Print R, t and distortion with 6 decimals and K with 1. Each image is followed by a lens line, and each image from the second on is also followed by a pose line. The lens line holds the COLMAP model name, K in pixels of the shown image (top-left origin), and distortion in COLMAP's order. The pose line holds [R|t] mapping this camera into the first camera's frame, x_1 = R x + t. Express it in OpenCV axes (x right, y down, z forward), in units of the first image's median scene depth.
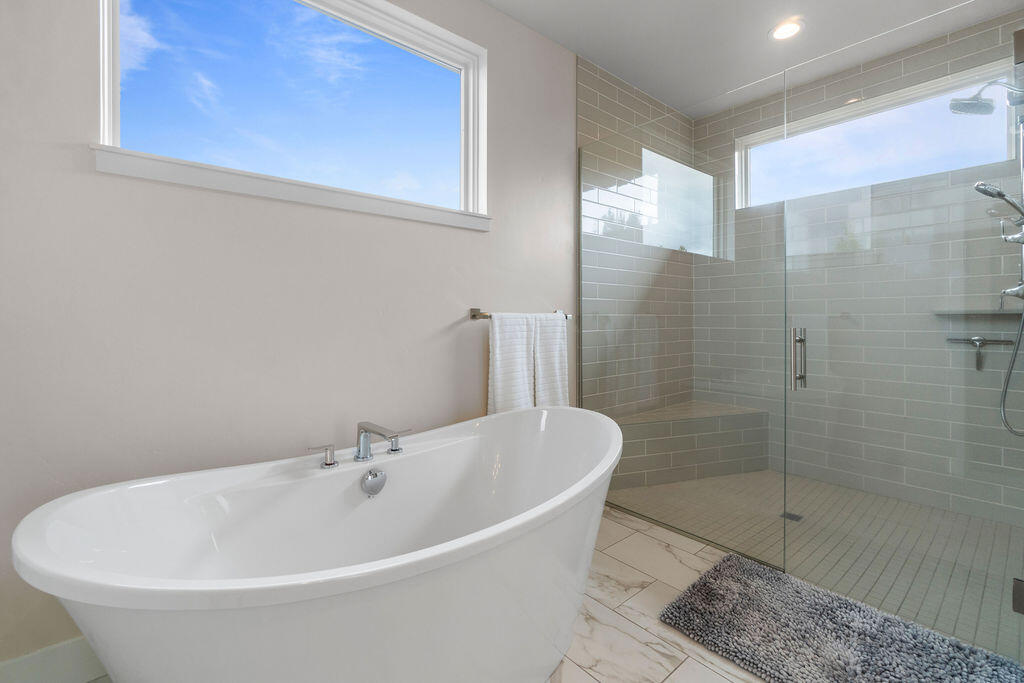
lens RADIAL K [[446.1, 0, 521.9], [0, 446.1, 319.3], [0, 0, 1]] dist [-0.009979, 0.000353]
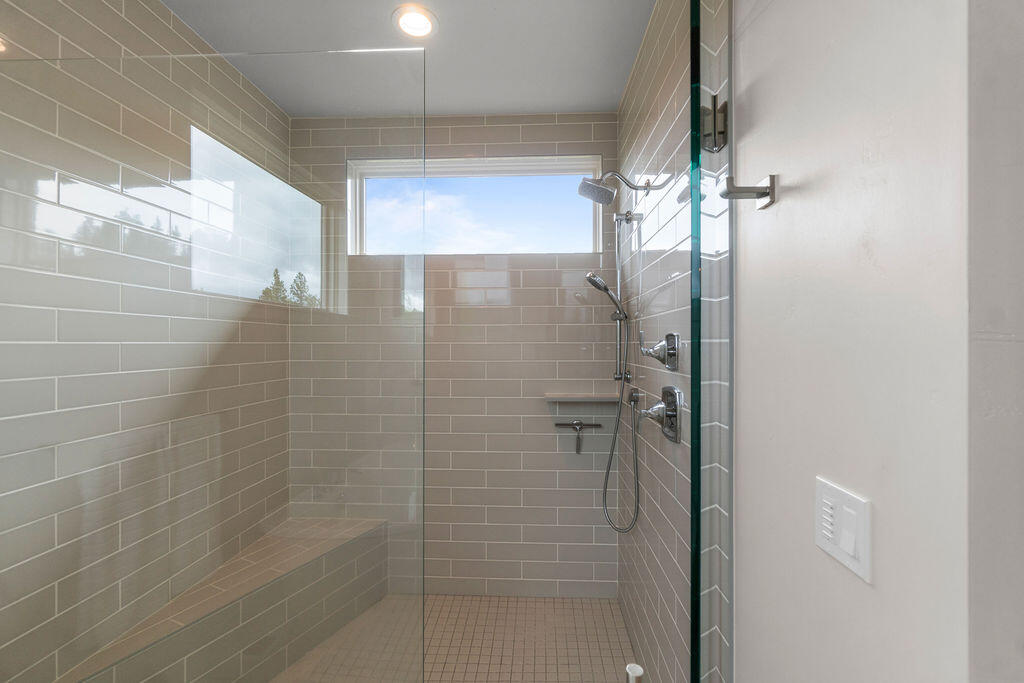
lens RADIAL K [[446.1, 0, 516.4], [0, 446.1, 342.9], [0, 0, 1]] dist [-0.009979, 0.000353]
pose [[0.692918, 0.006316, 0.720989, 0.145110], [-0.000441, 0.999965, -0.008335, -0.098358], [-0.721016, 0.005458, 0.692896, 0.291921]]
